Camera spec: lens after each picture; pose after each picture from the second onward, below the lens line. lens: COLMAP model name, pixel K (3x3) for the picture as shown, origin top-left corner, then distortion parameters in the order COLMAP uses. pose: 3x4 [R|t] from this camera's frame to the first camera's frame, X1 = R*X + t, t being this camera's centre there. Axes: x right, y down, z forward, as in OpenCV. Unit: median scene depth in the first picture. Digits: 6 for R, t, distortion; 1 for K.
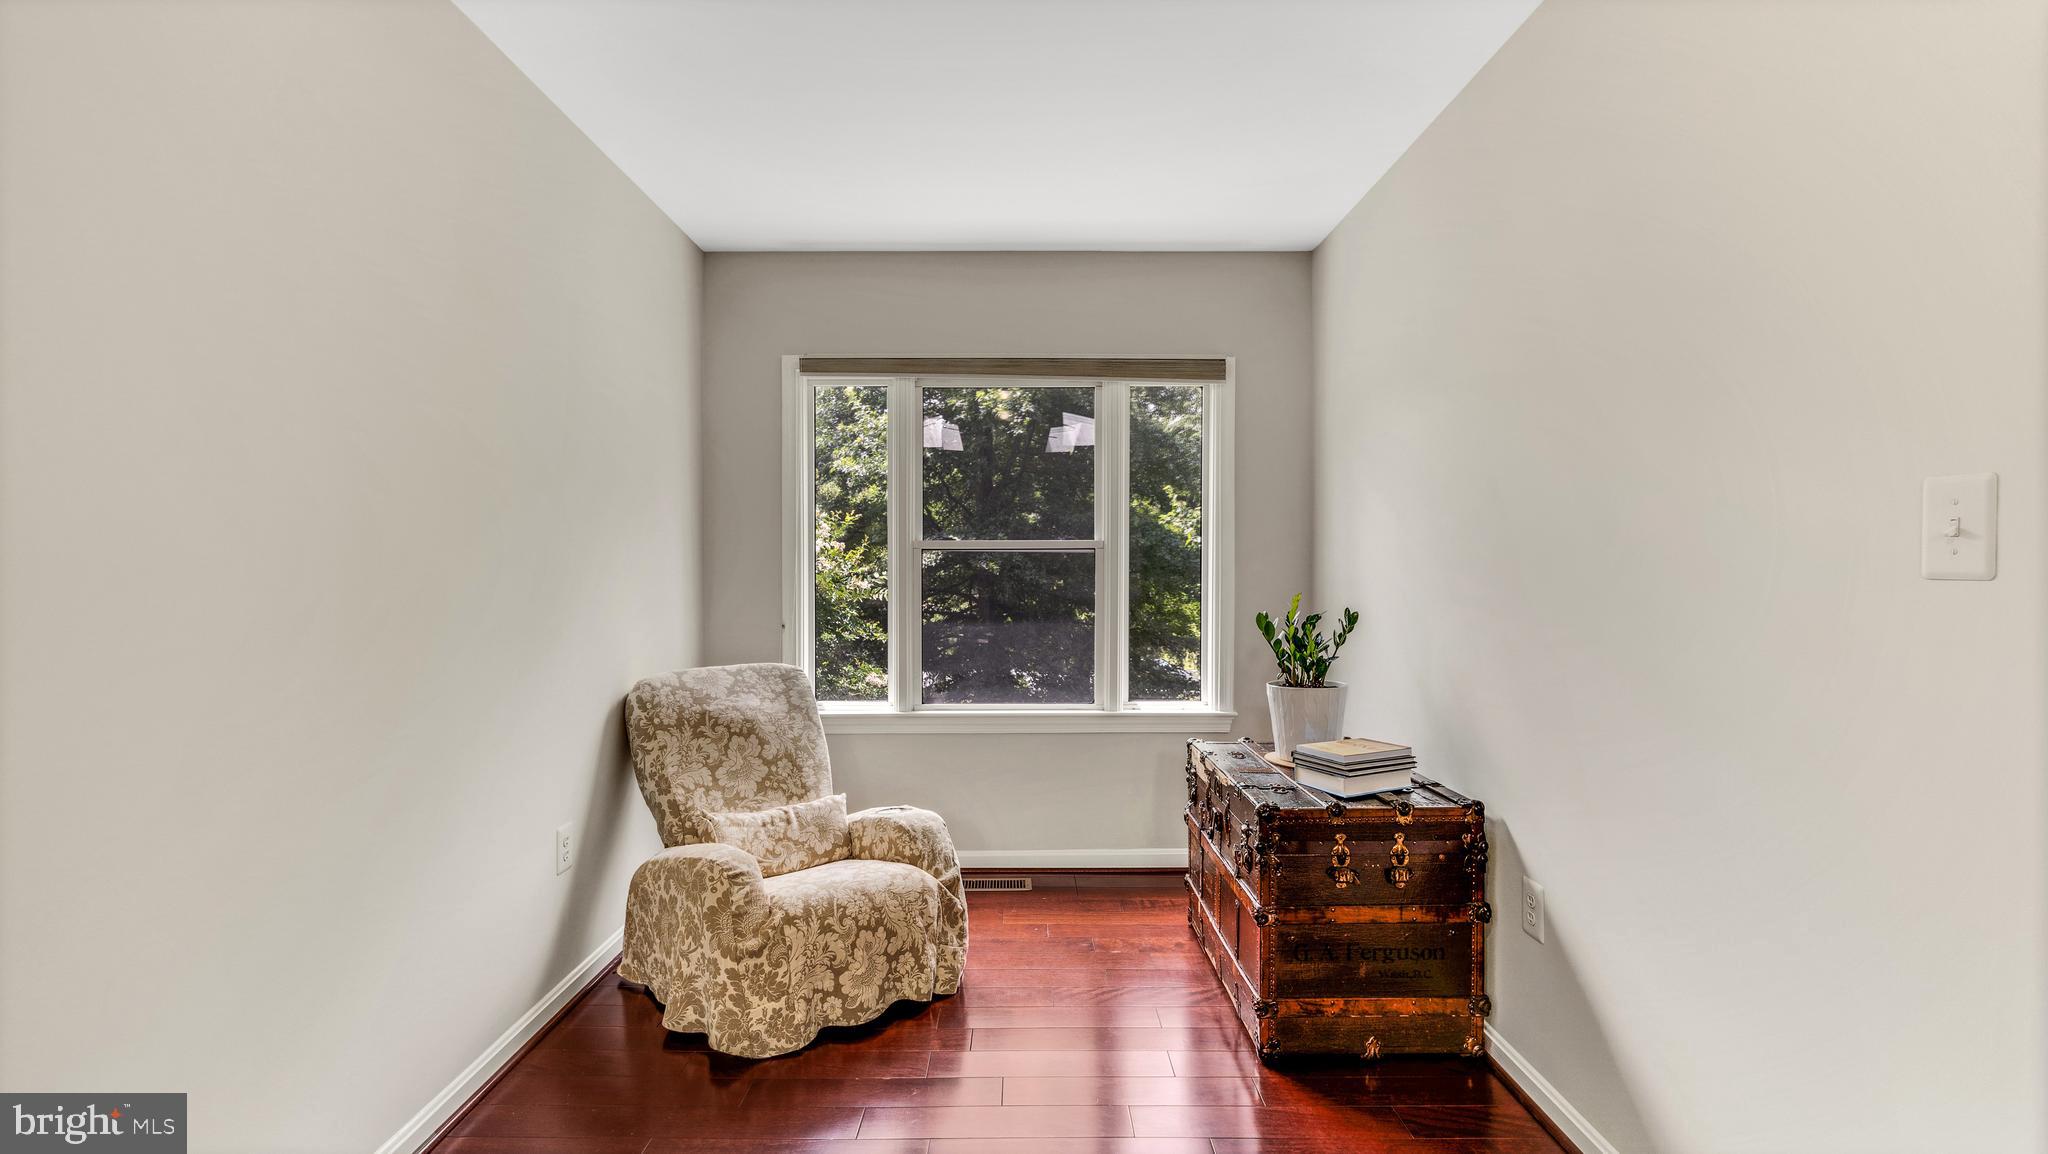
lens RADIAL K [[939.3, 0, 1042.3], [0, 939.3, 583.1], [0, 0, 1]] dist [-0.000131, 0.000292]
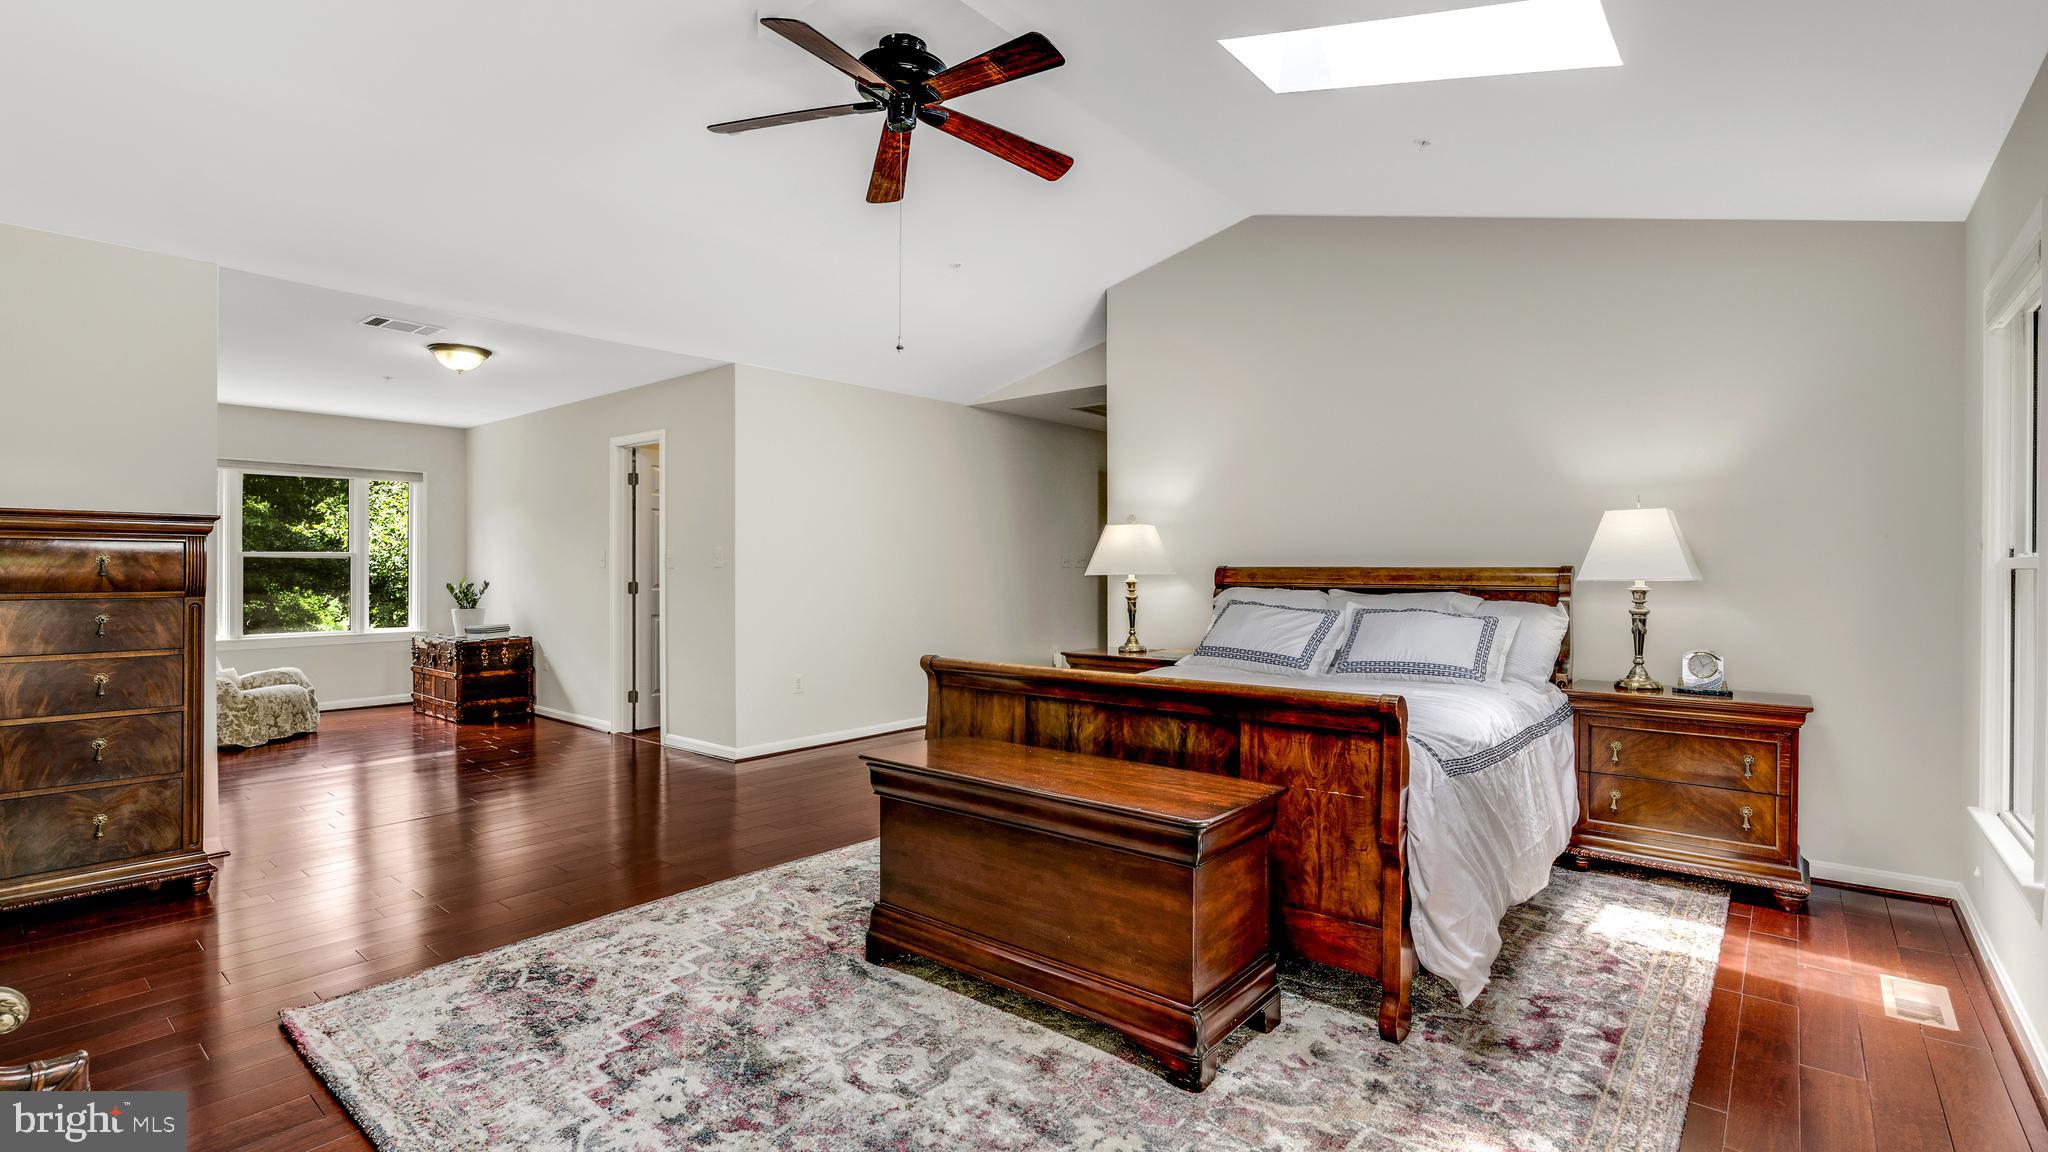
lens RADIAL K [[939.3, 0, 1044.4], [0, 939.3, 577.7], [0, 0, 1]] dist [-0.000131, 0.000292]
pose [[0.652467, -0.010436, 0.757745, -0.800059], [0.011547, 0.999926, 0.003828, 0.031732], [-0.757729, 0.006253, 0.652539, -2.361083]]
